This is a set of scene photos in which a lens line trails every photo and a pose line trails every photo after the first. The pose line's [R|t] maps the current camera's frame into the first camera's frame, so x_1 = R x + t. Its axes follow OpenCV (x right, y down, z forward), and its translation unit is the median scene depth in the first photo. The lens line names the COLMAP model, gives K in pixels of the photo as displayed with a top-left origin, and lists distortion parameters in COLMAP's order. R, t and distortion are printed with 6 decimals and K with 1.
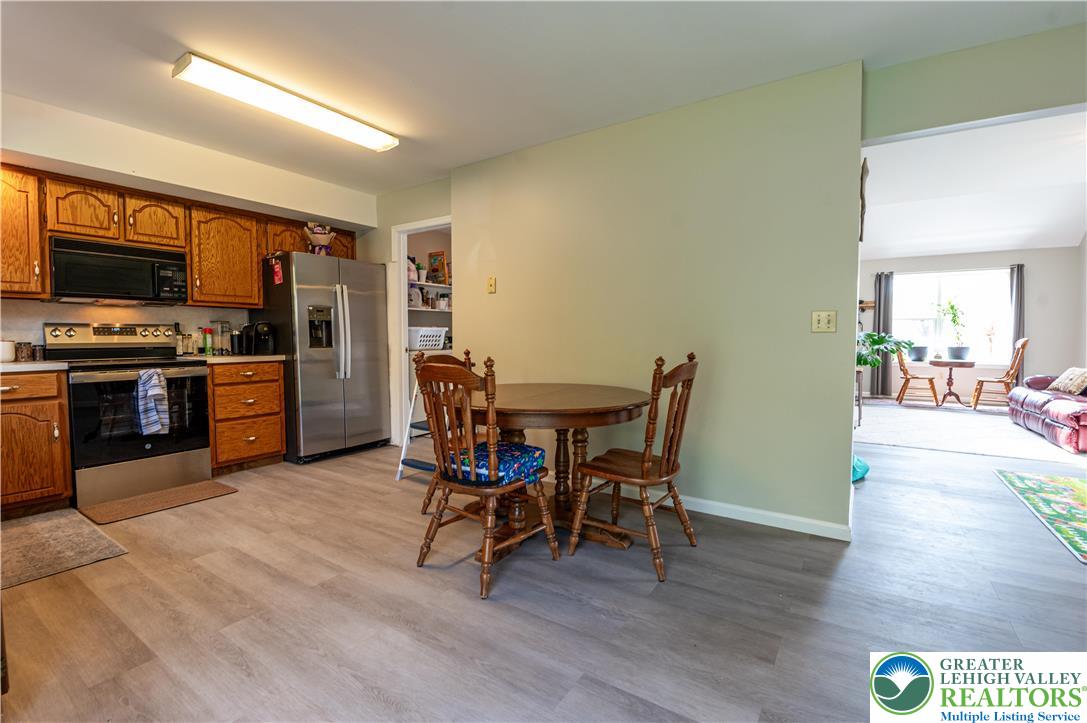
lens RADIAL K [[476.6, 0, 549.3], [0, 476.6, 361.8], [0, 0, 1]] dist [-0.009514, -0.006306]
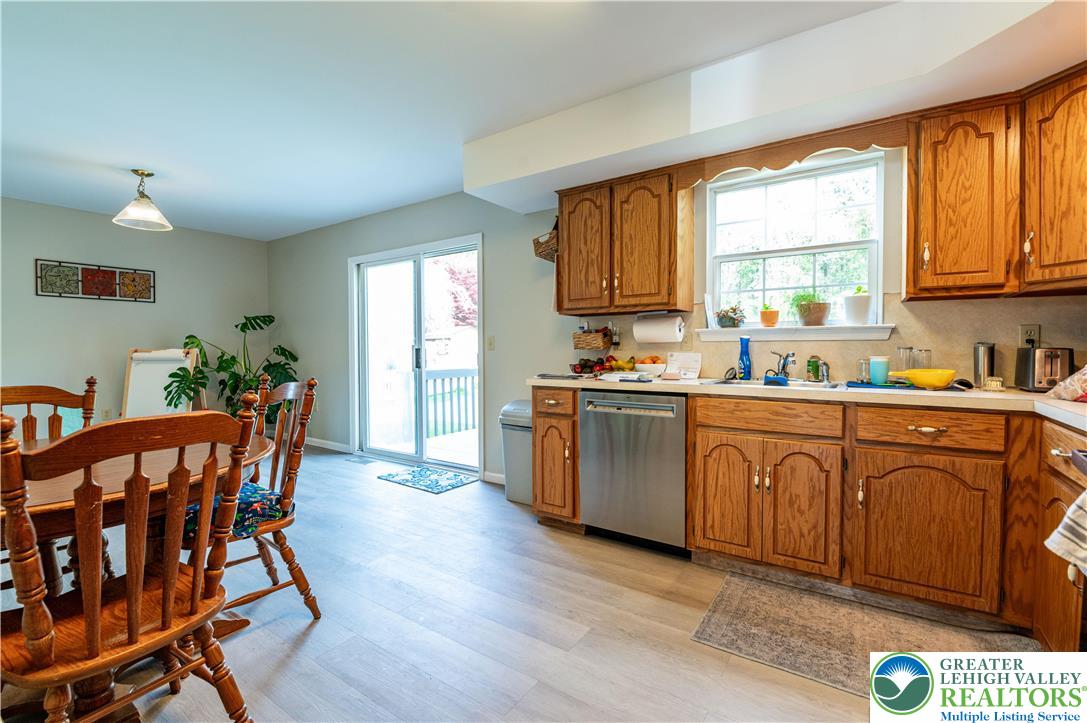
lens RADIAL K [[476.6, 0, 549.7], [0, 476.6, 360.2], [0, 0, 1]] dist [-0.009514, -0.006306]
pose [[-0.999876, 0.003005, 0.015467, -0.488407], [0.004218, 0.996866, 0.078993, -0.075633], [-0.015181, 0.079048, -0.996755, 1.242881]]
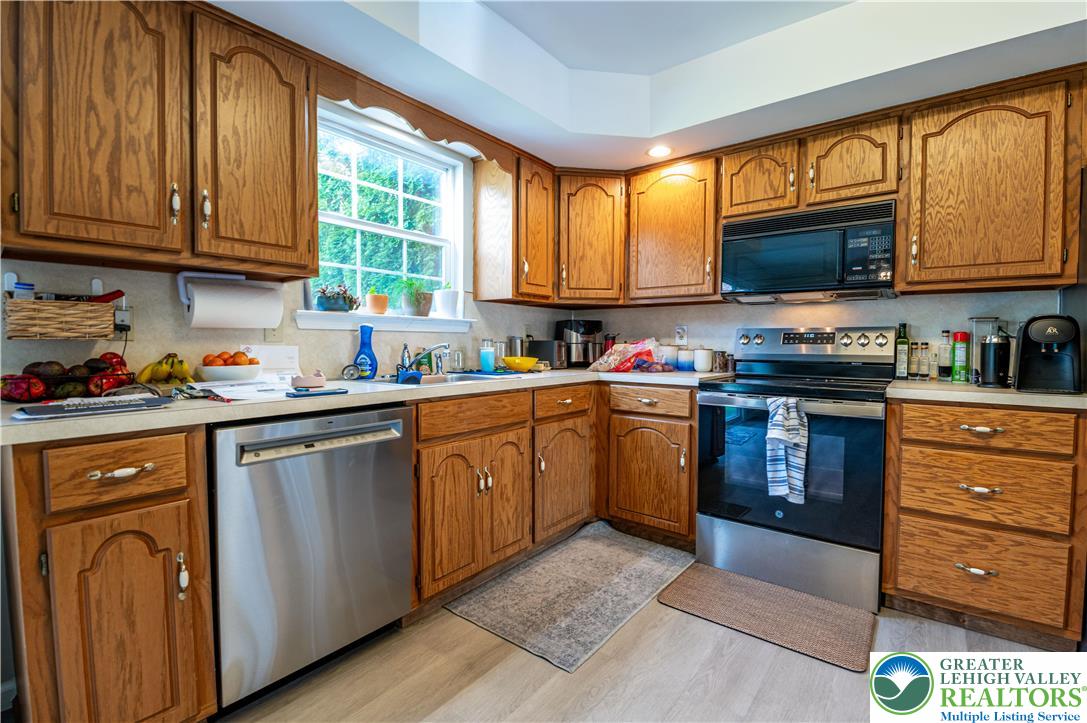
lens RADIAL K [[476.6, 0, 549.7], [0, 476.6, 360.8], [0, 0, 1]] dist [-0.009514, -0.006306]
pose [[-0.081695, 0.039106, -0.995890, -0.175774], [-0.056715, 0.997428, 0.043819, -0.042835], [0.995042, 0.060062, -0.079267, 0.713183]]
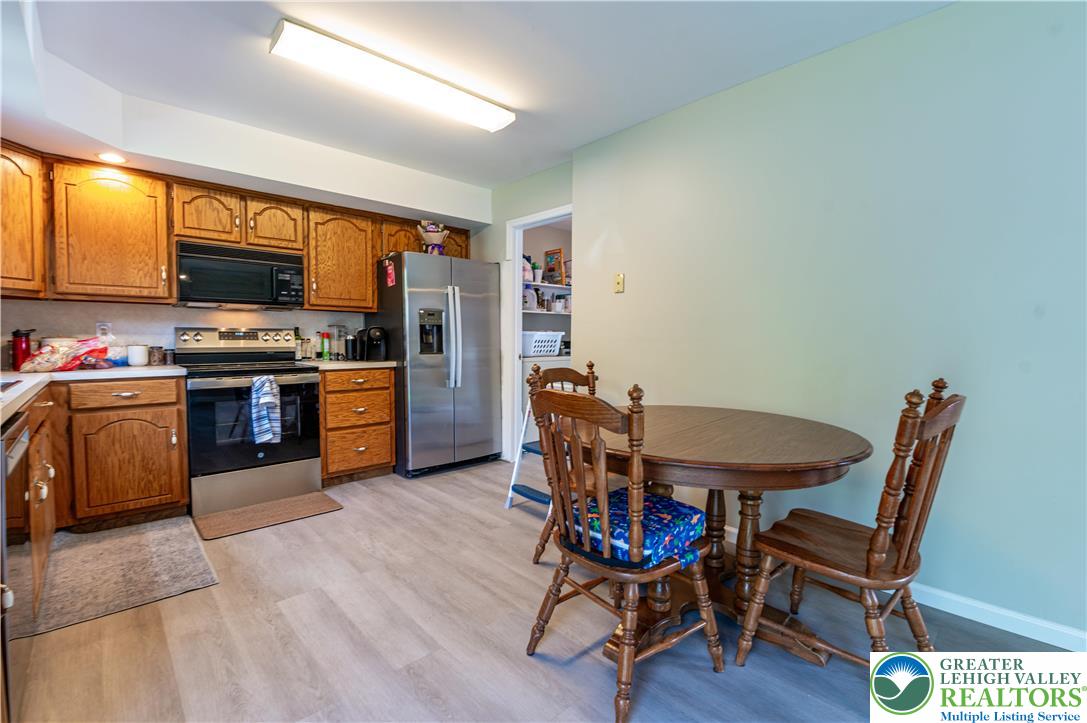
lens RADIAL K [[476.6, 0, 554.6], [0, 476.6, 361.1], [0, 0, 1]] dist [-0.009514, -0.006306]
pose [[0.975677, 0.017001, -0.218553, -0.051349], [-0.017997, 0.999835, -0.002566, -0.022150], [0.218473, 0.006437, 0.975822, 0.177330]]
